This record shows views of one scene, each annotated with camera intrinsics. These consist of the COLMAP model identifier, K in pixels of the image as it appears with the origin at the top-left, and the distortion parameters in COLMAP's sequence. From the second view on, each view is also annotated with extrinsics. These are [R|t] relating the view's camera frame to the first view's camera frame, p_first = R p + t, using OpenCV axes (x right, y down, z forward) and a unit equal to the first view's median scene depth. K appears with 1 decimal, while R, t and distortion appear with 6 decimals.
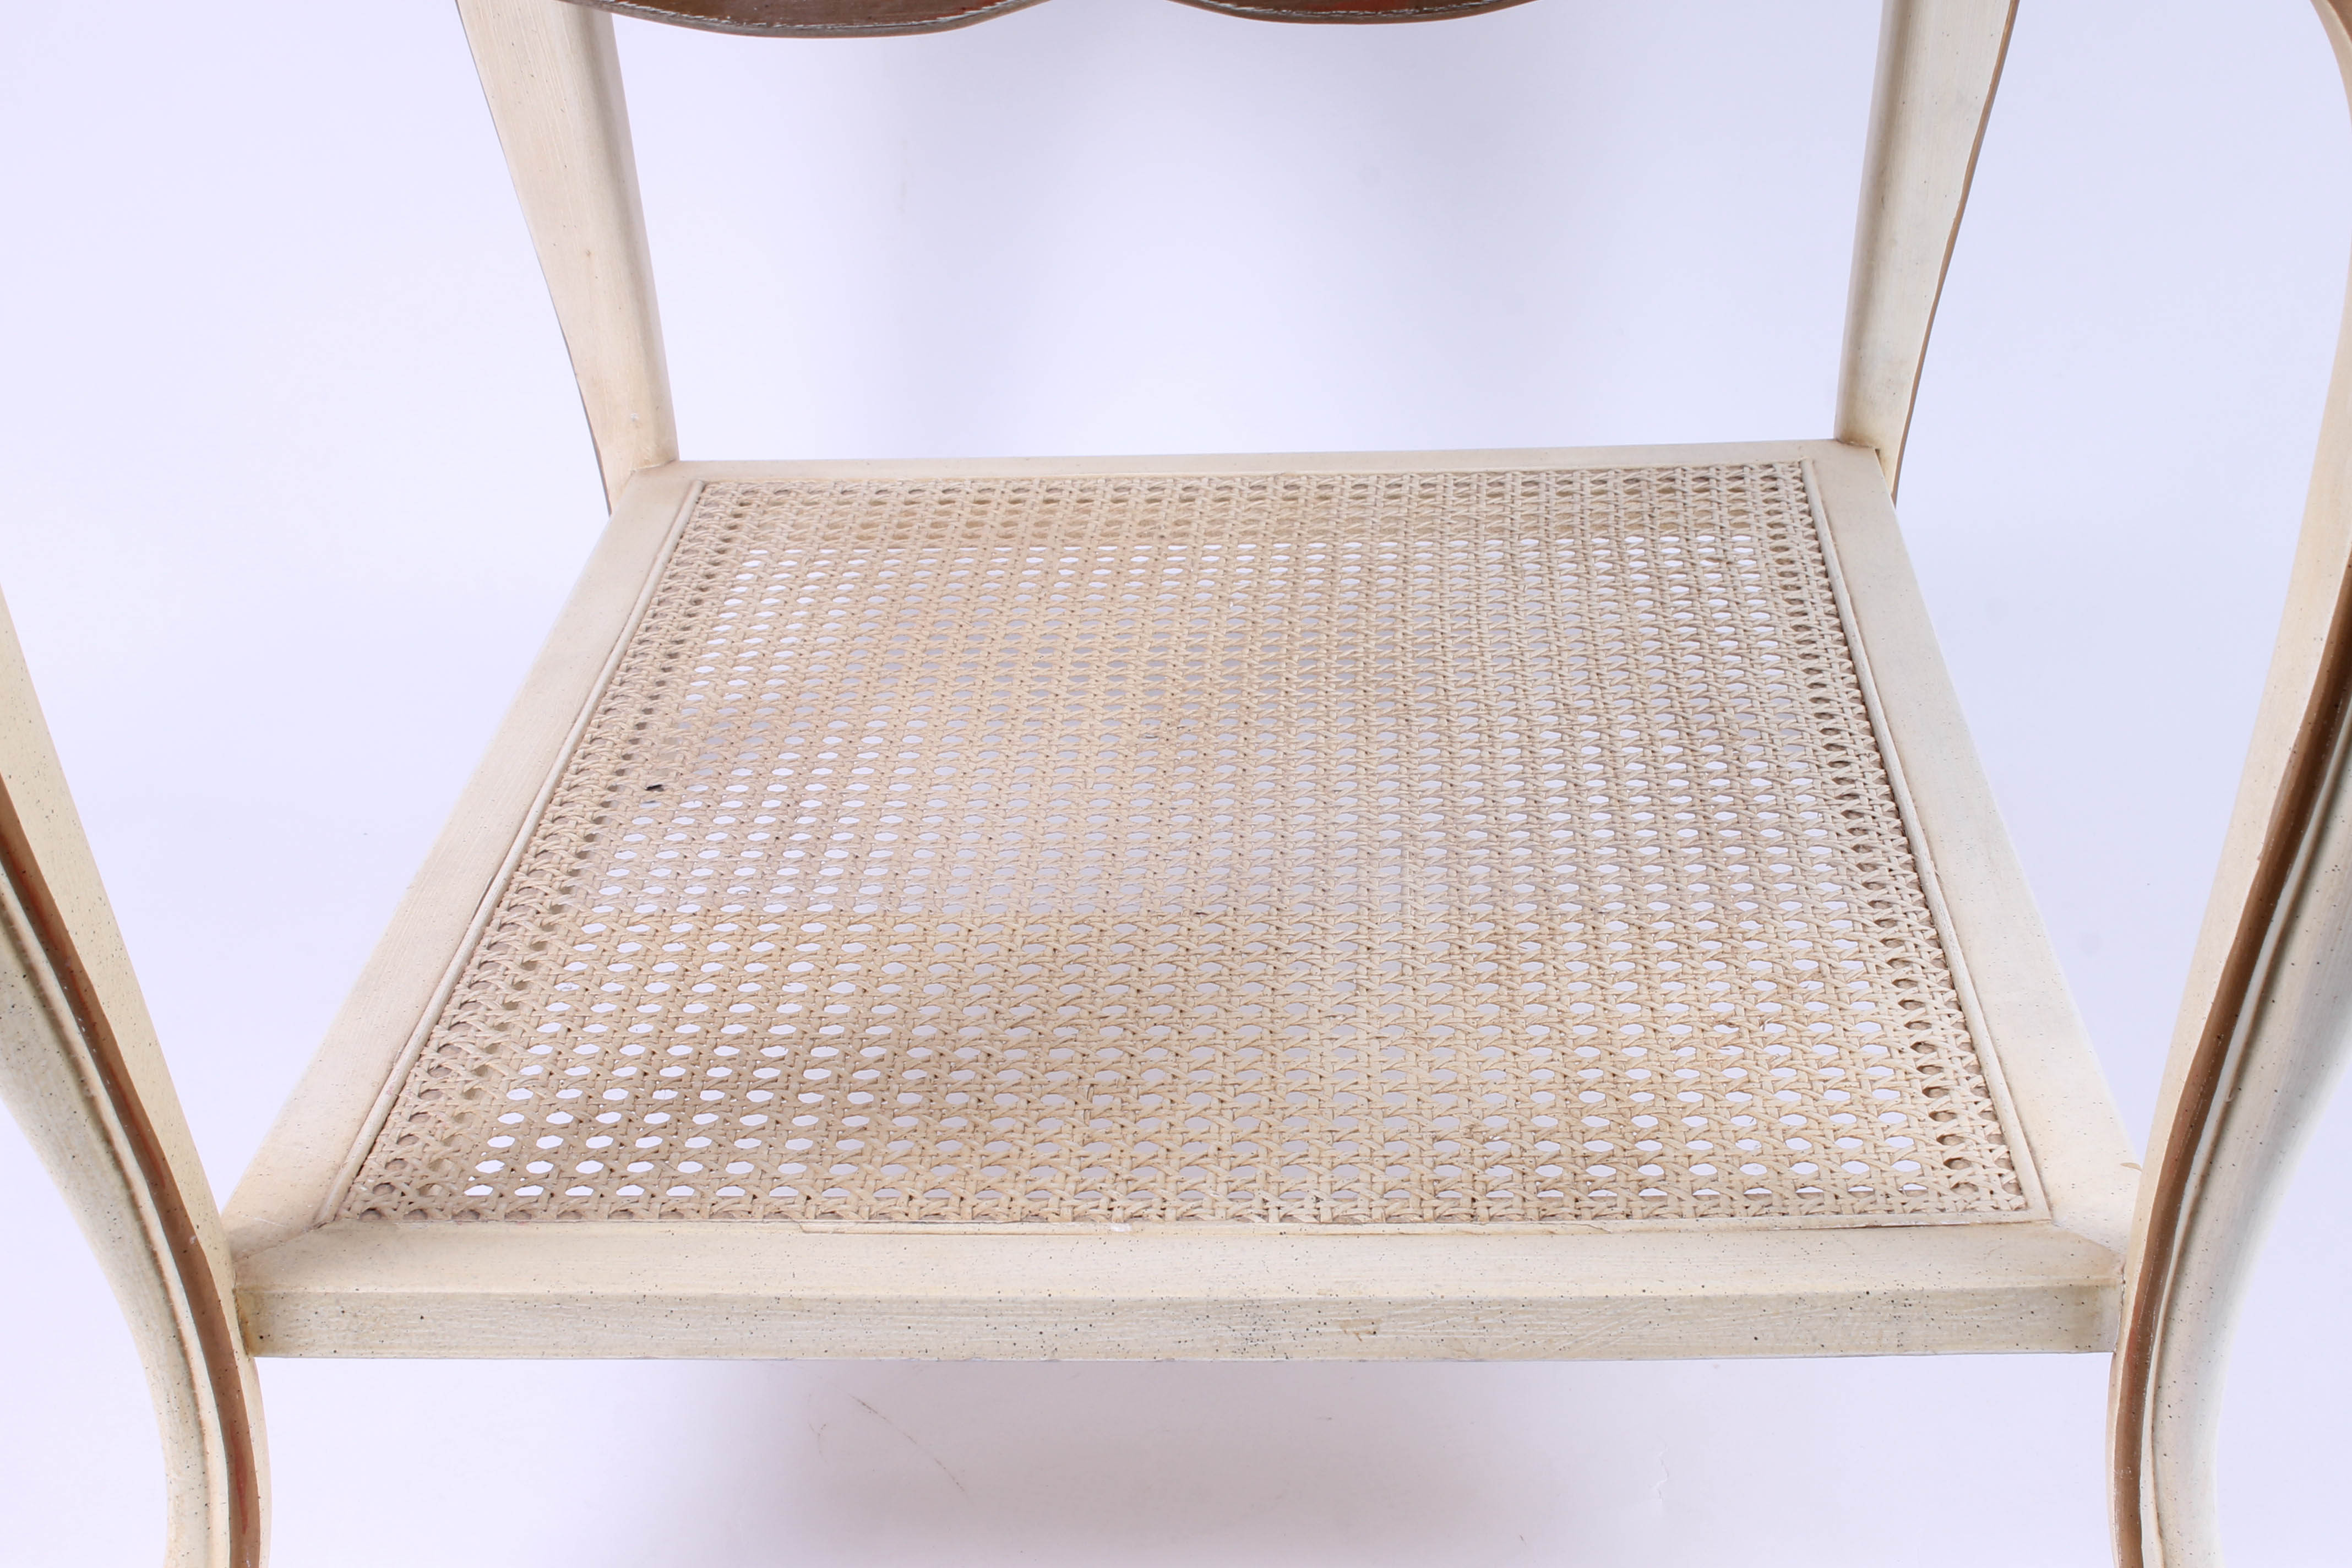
lens RADIAL K [[3996.4, 0, 1170.2], [0, 3996.4, 785.3], [0, 0, 1]] dist [-0.033274, 0.000000]
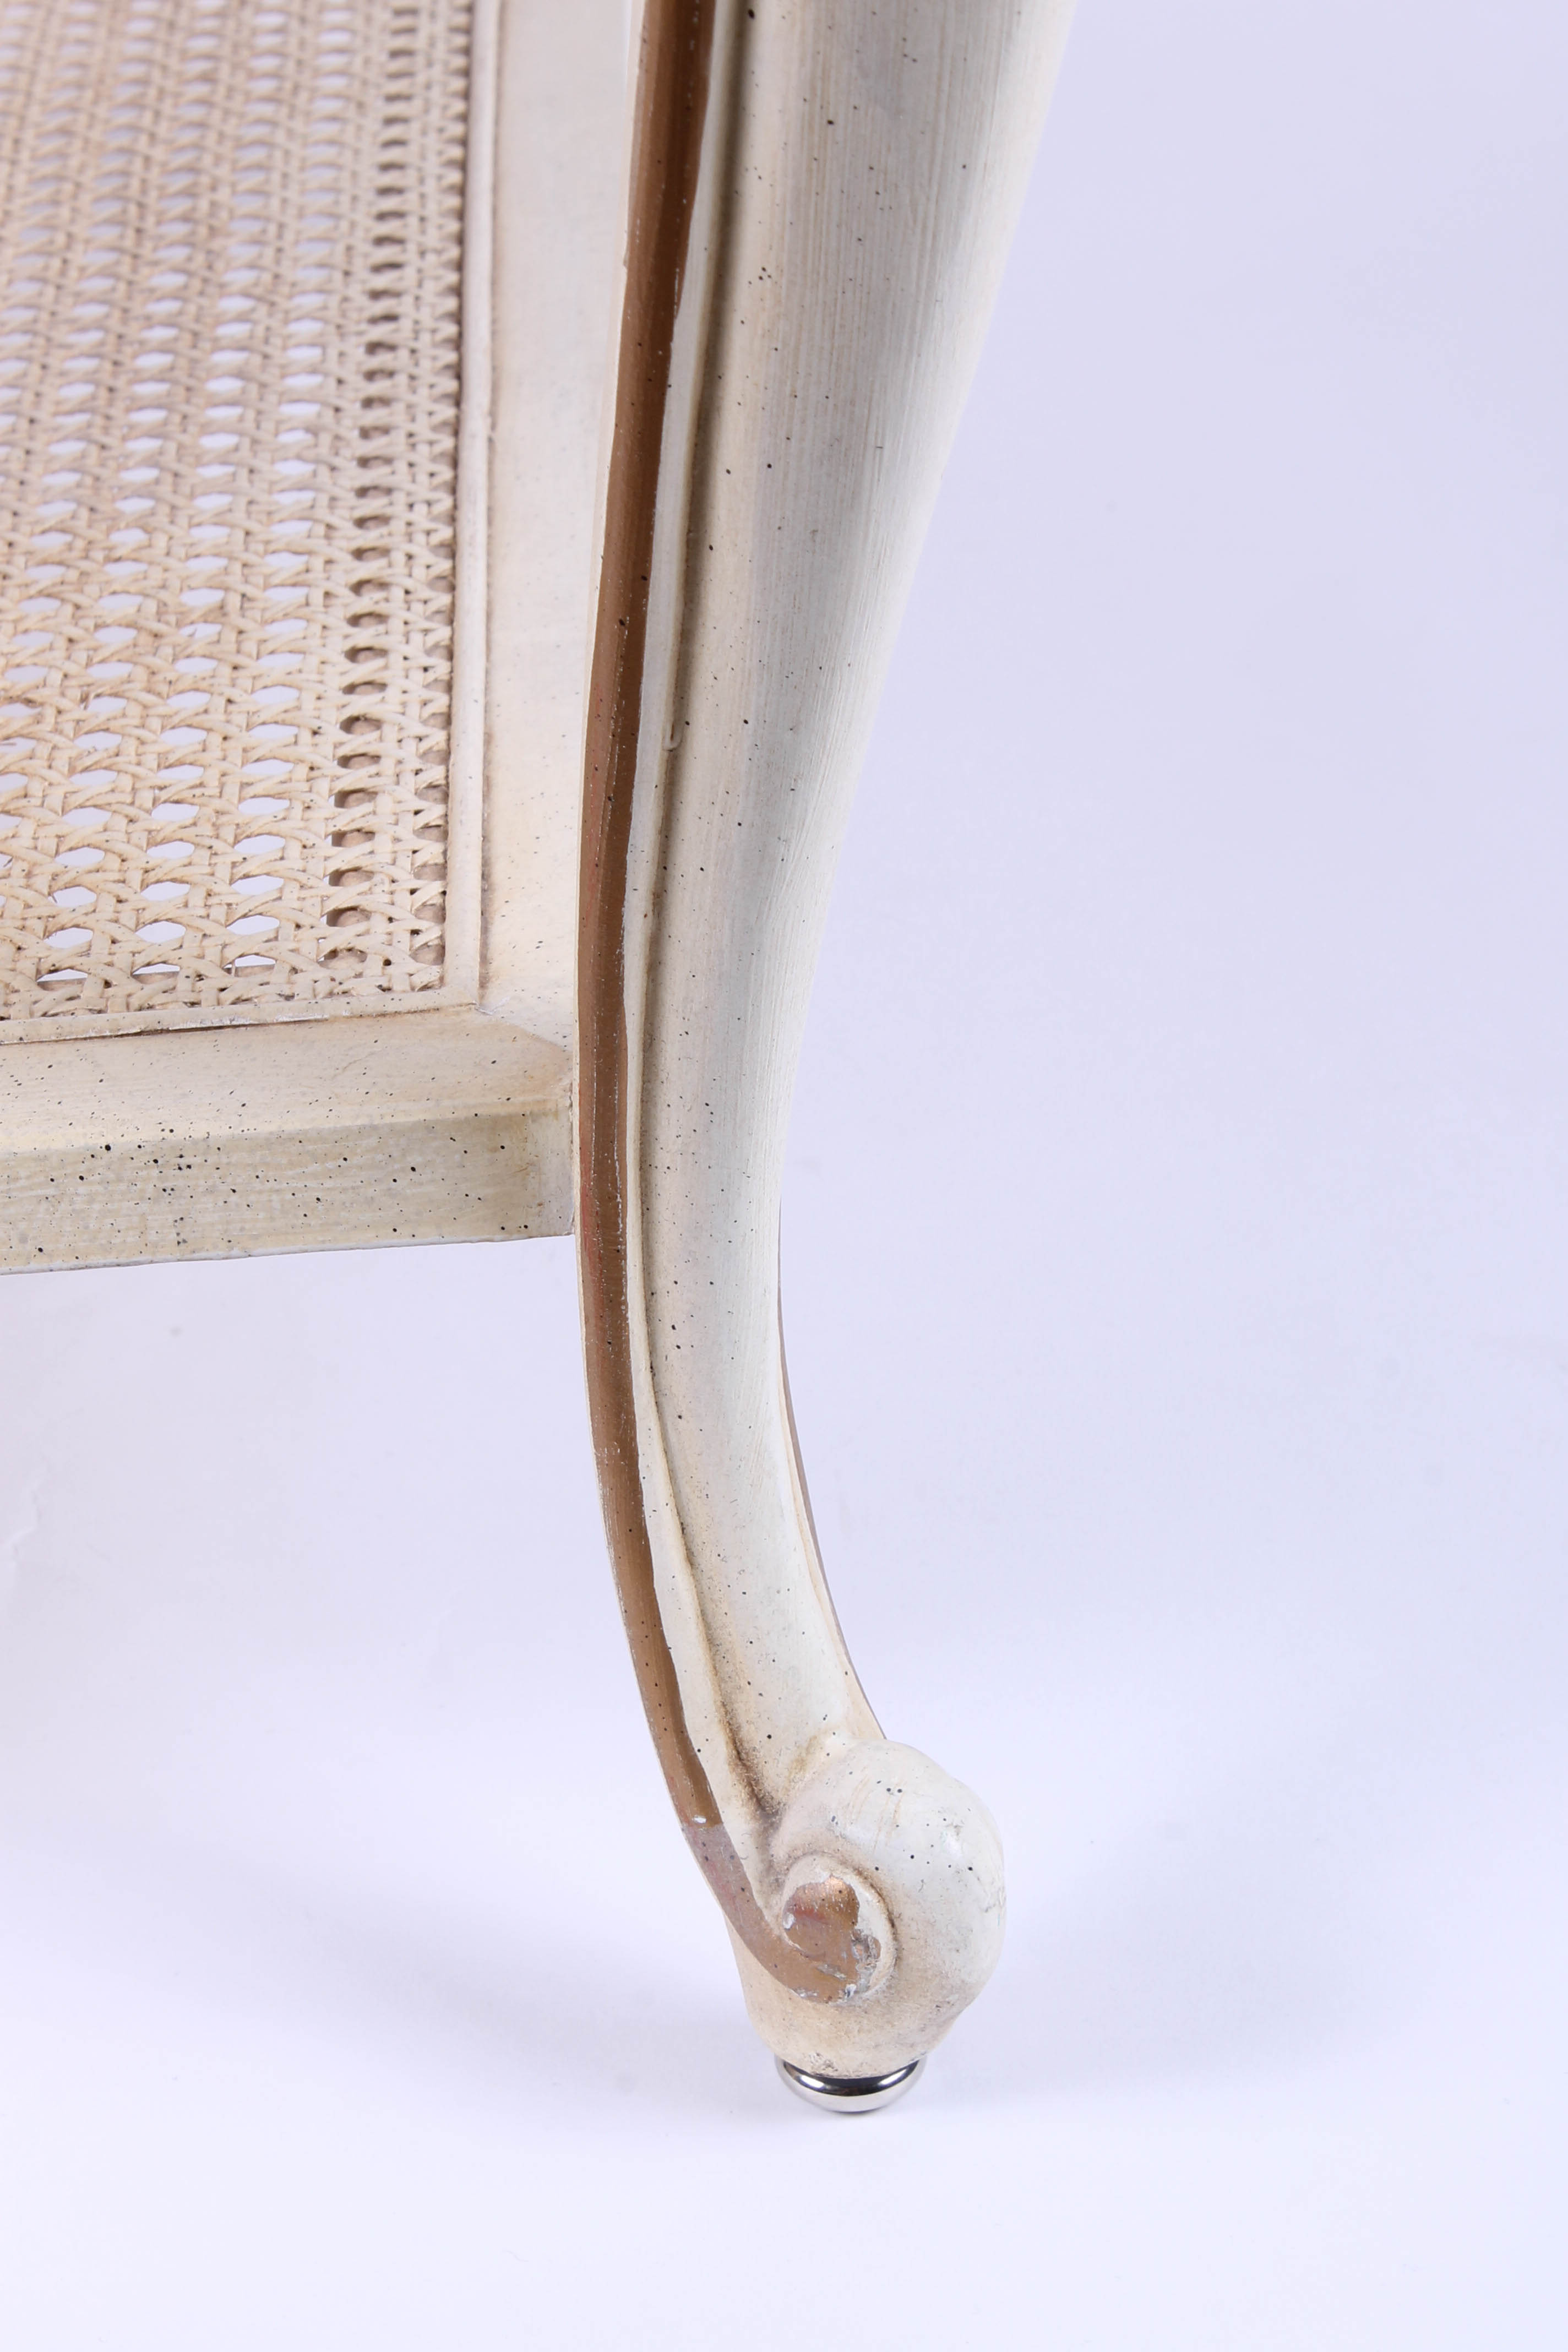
lens RADIAL K [[5806.9, 0, 792.3], [0, 5806.9, 1168.8], [0, 0, 1]] dist [0.161235, 0.000000]
pose [[0.998054, -0.049796, 0.037529, 0.225182], [0.046196, 0.994746, 0.091357, 0.058563], [-0.041881, -0.089446, 0.995111, 0.195387]]
